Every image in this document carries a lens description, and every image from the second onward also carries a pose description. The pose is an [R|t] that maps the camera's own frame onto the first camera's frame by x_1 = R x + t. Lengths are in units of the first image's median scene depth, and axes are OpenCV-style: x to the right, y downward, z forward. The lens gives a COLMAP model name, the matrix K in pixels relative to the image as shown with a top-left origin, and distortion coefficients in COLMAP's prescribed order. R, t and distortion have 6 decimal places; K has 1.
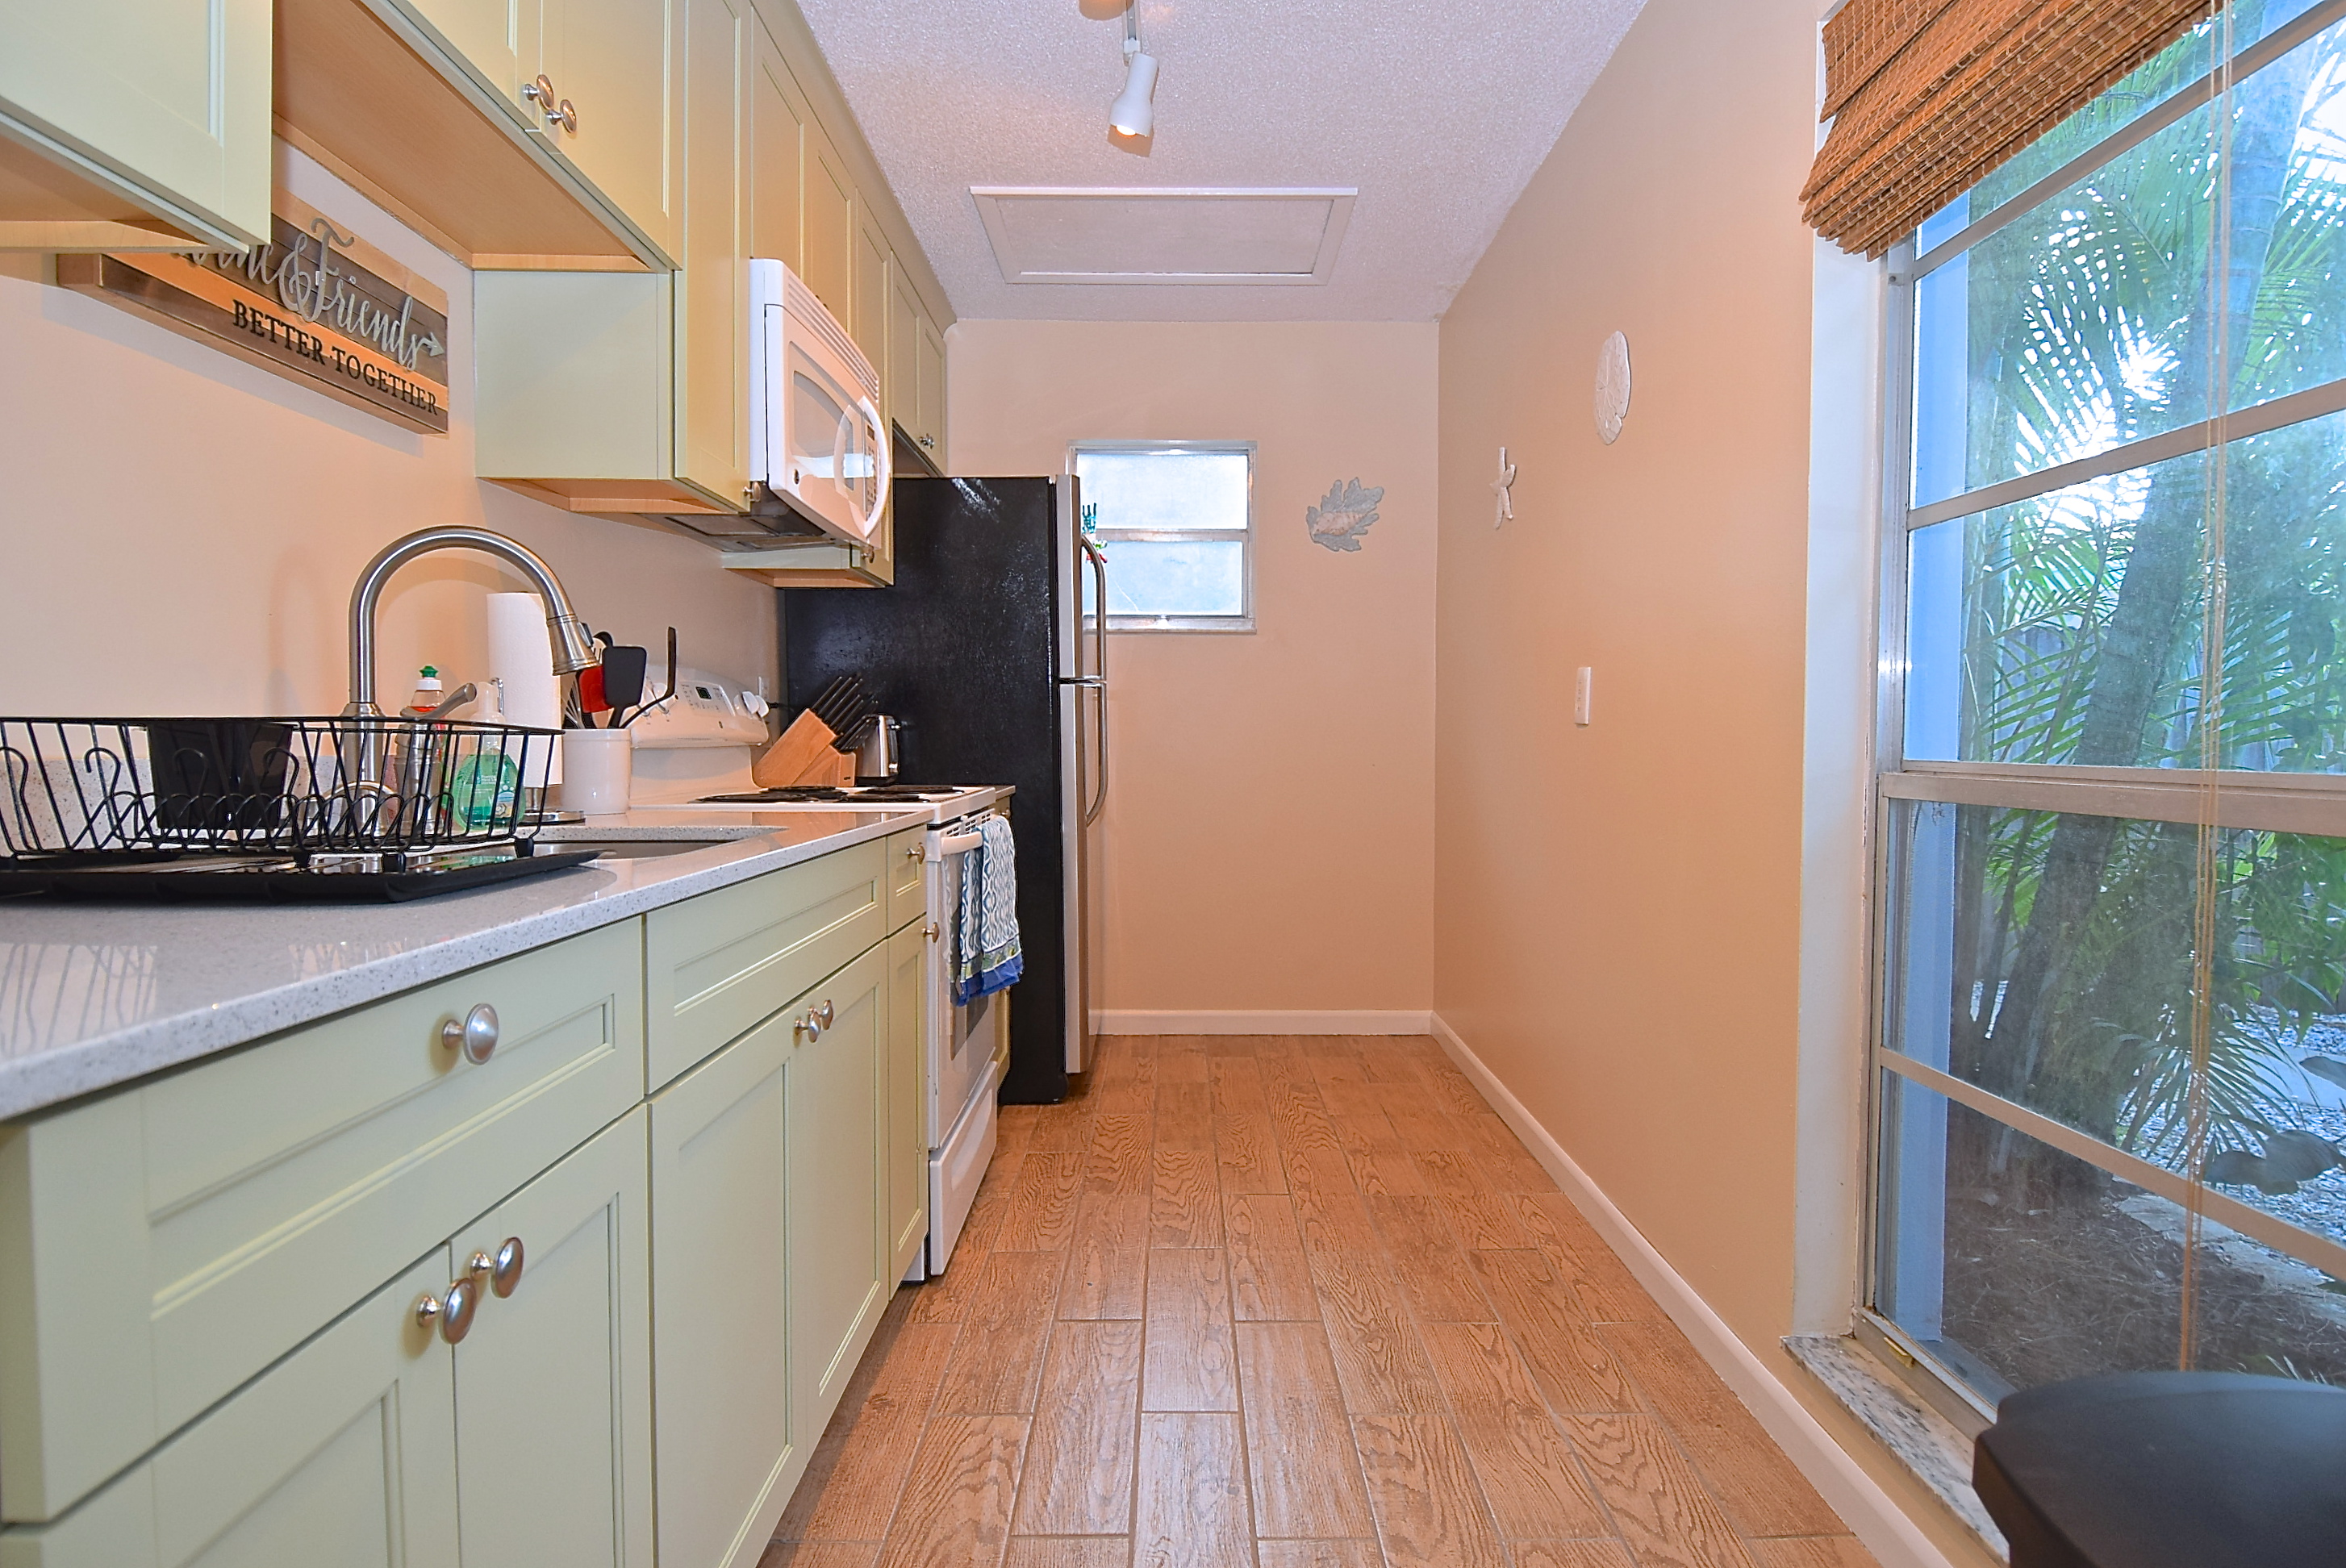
lens RADIAL K [[1255.2, 0, 1171.7], [0, 1255.2, 783.9], [0, 0, 1]] dist [-0.006720, -0.007561]
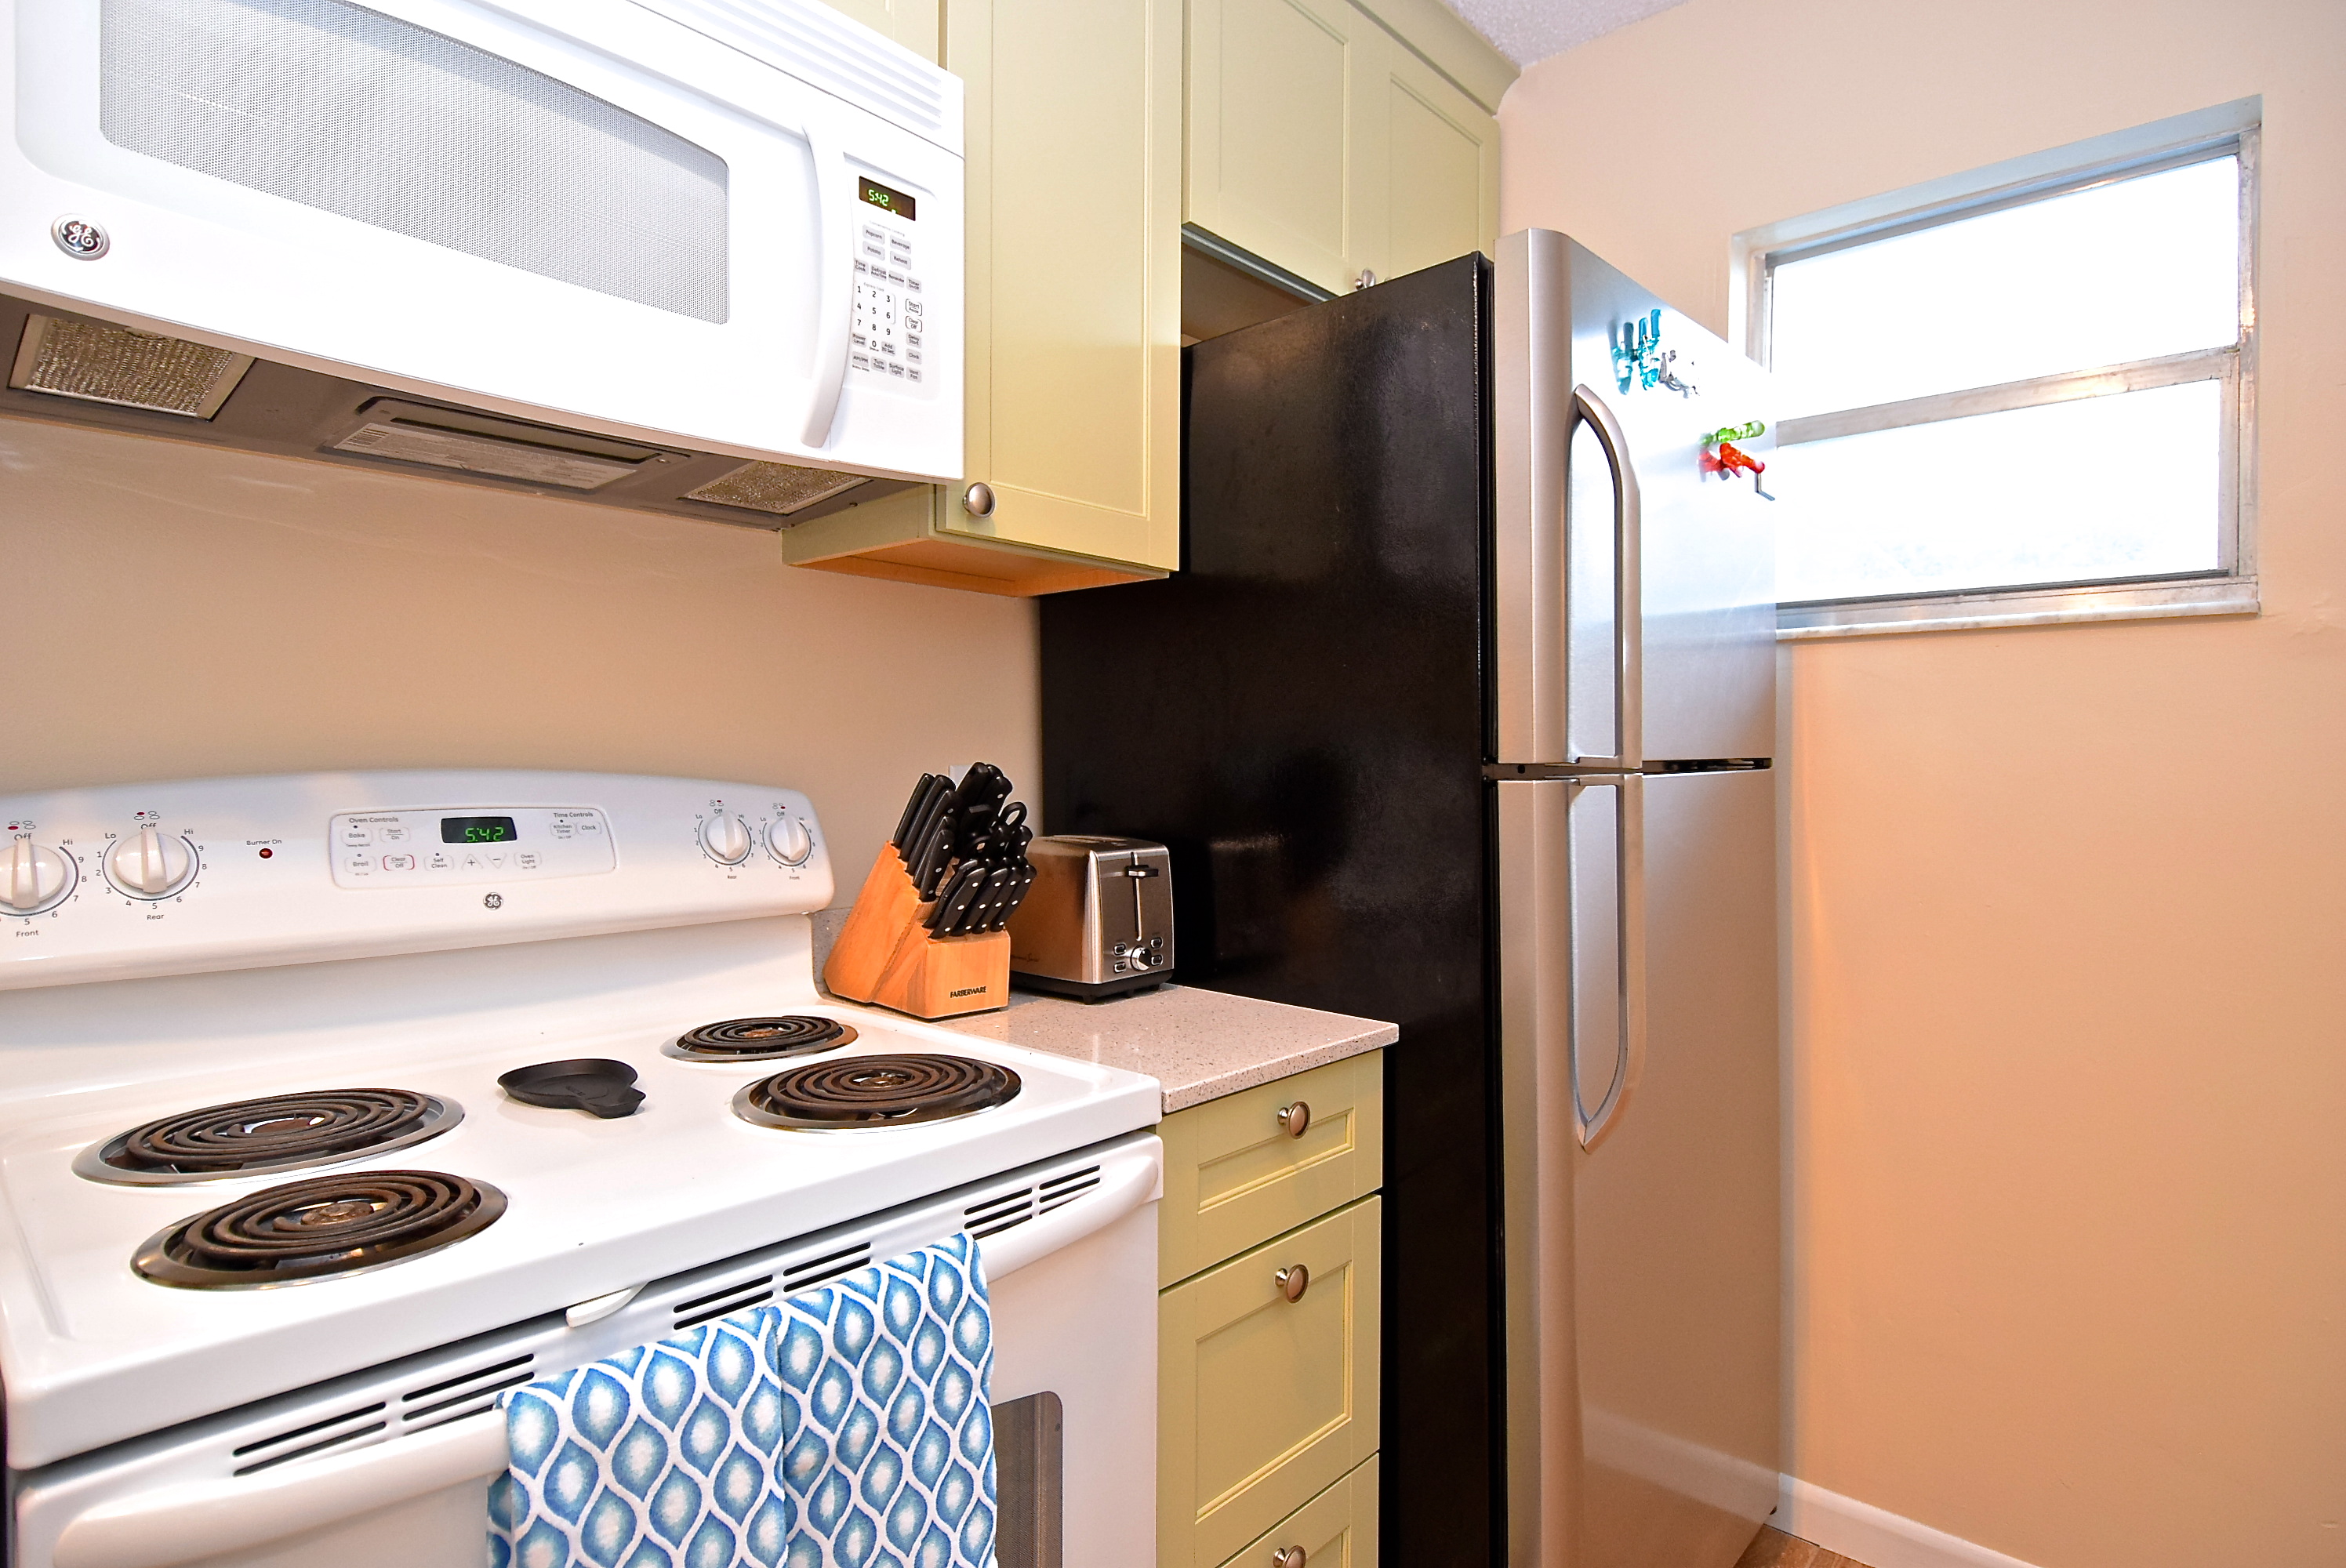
lens RADIAL K [[1255.2, 0, 1160.3], [0, 1255.2, 767.2], [0, 0, 1]] dist [-0.006720, -0.007561]
pose [[0.745018, 0.003986, -0.667033, 0.091328], [-0.025775, 0.999407, -0.022816, -0.072798], [0.666547, 0.034191, 0.744679, 0.650678]]
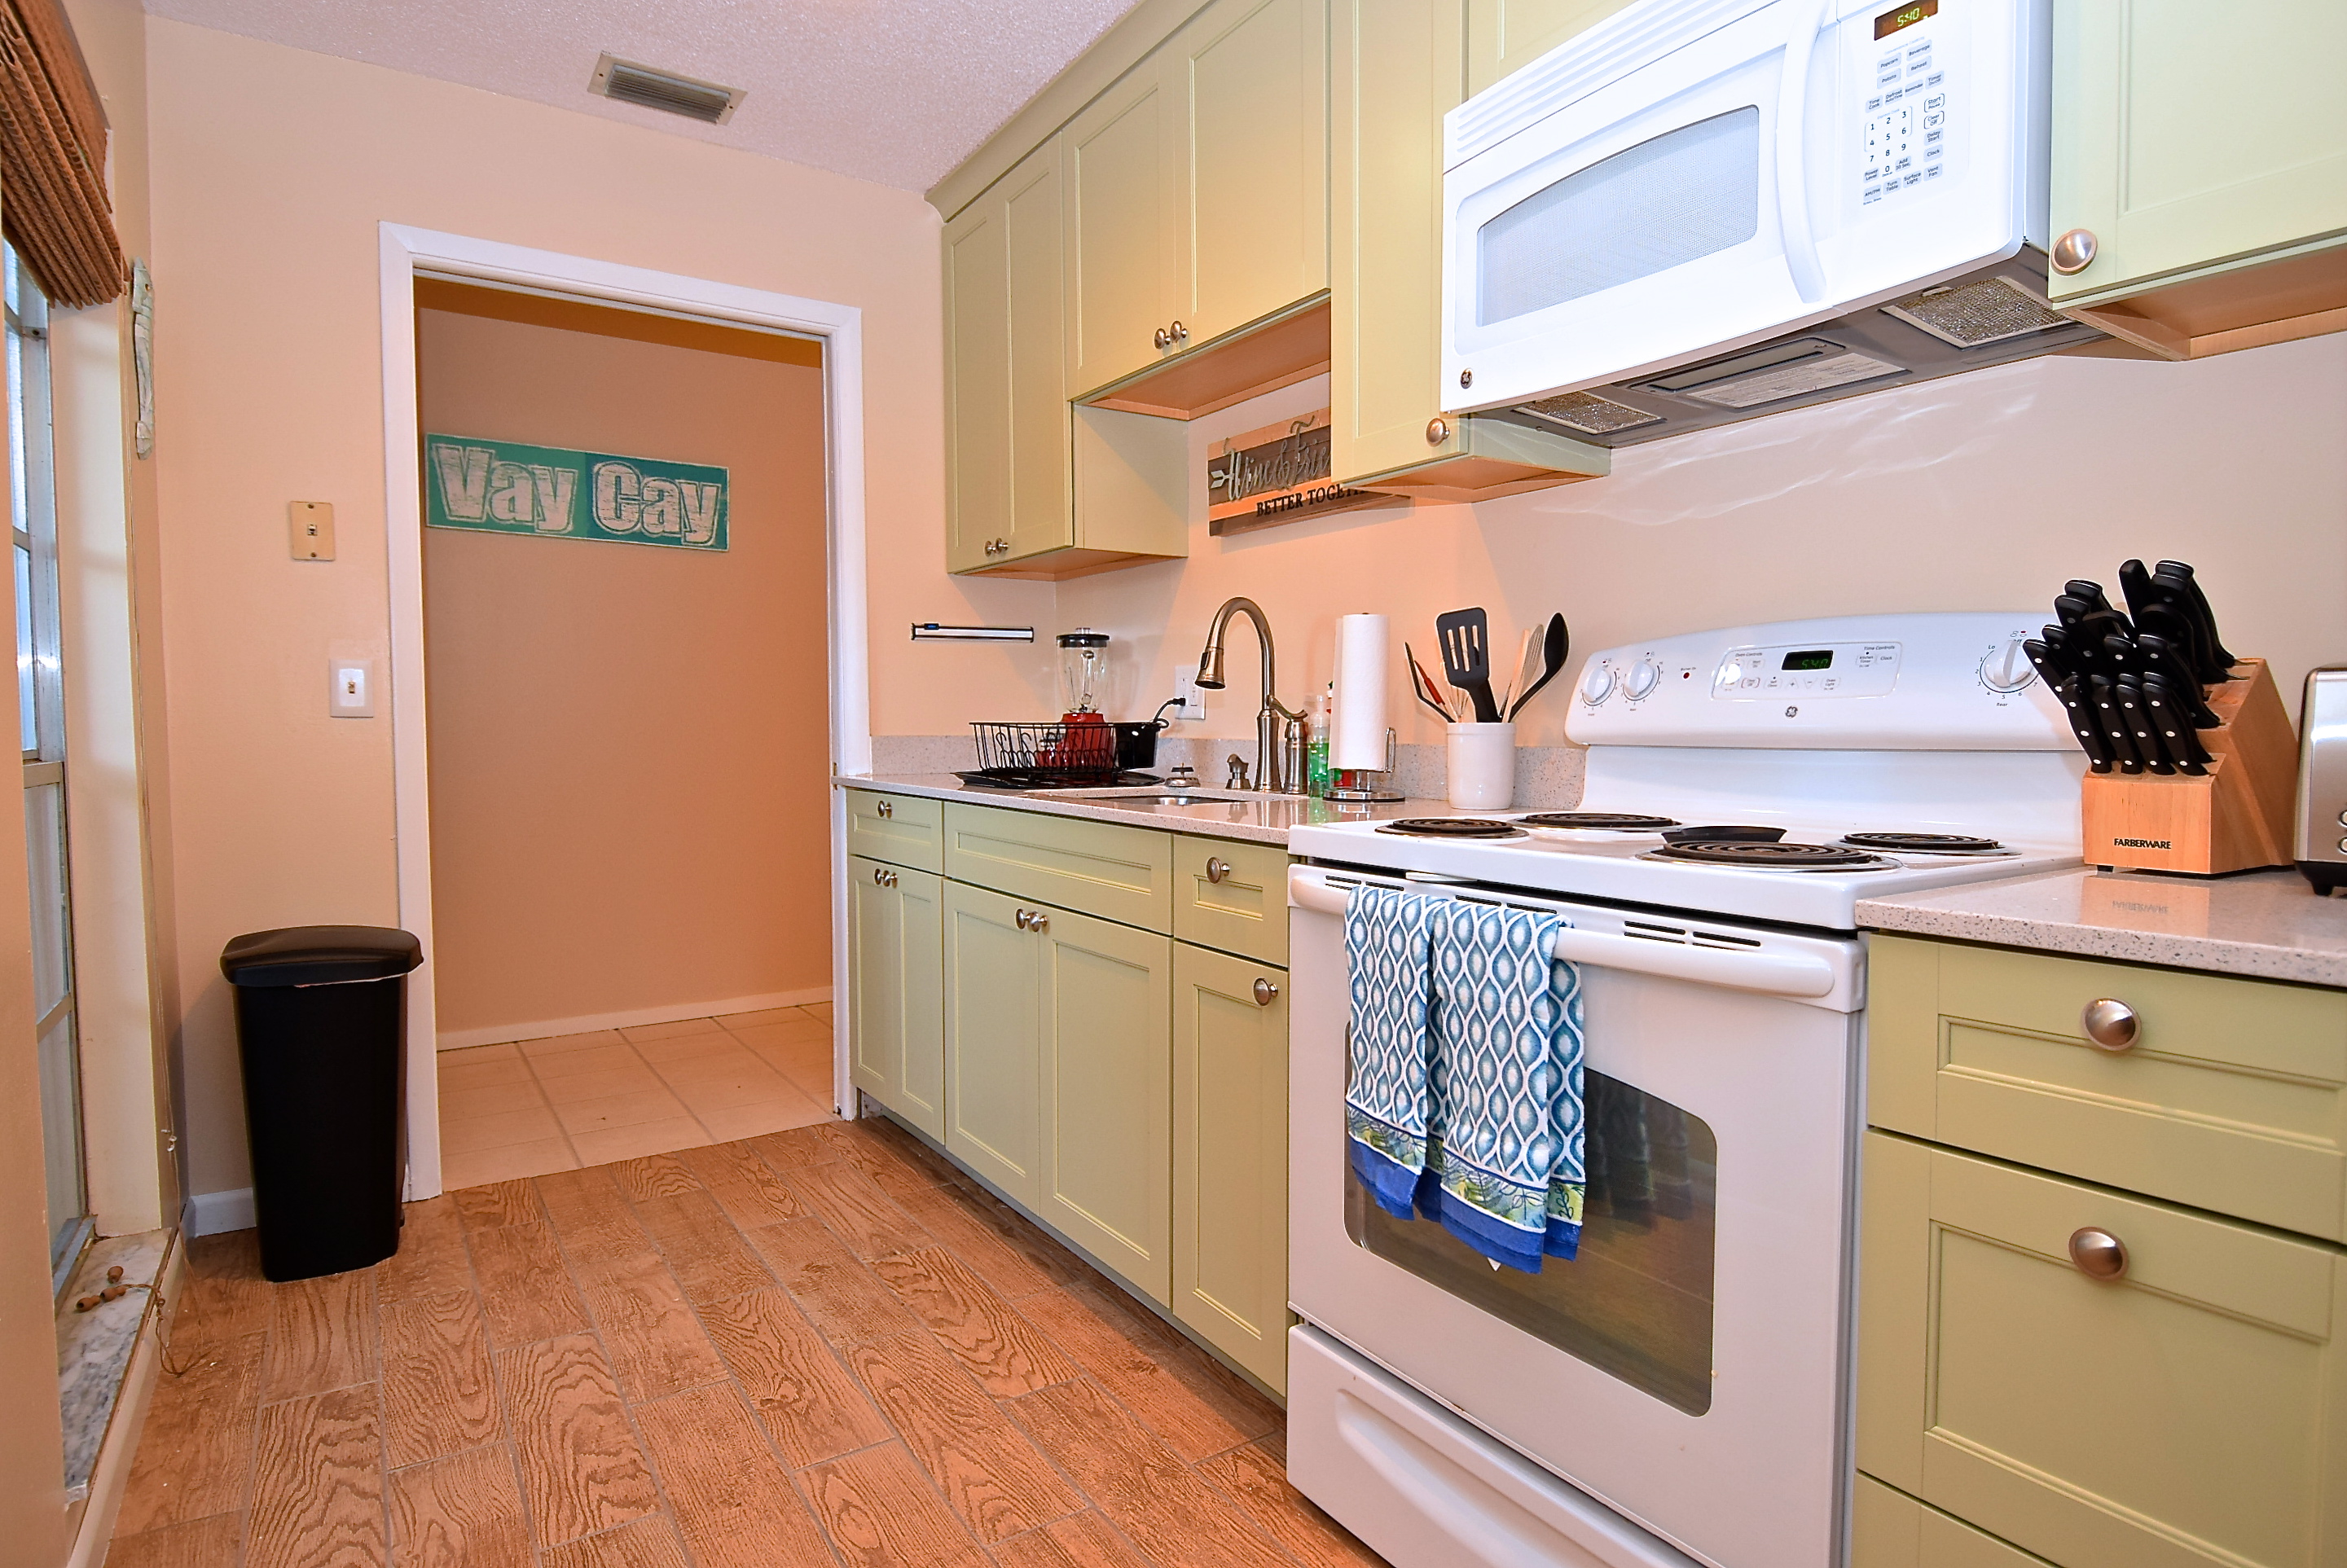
lens RADIAL K [[1255.8, 0, 1166.9], [0, 1255.8, 787.6], [0, 0, 1]] dist [-0.006720, -0.007561]
pose [[-0.840773, 0.021127, -0.540976, 0.172881], [-0.025541, 0.996578, 0.078615, -0.041290], [0.540786, 0.079914, -0.837356, 1.058275]]
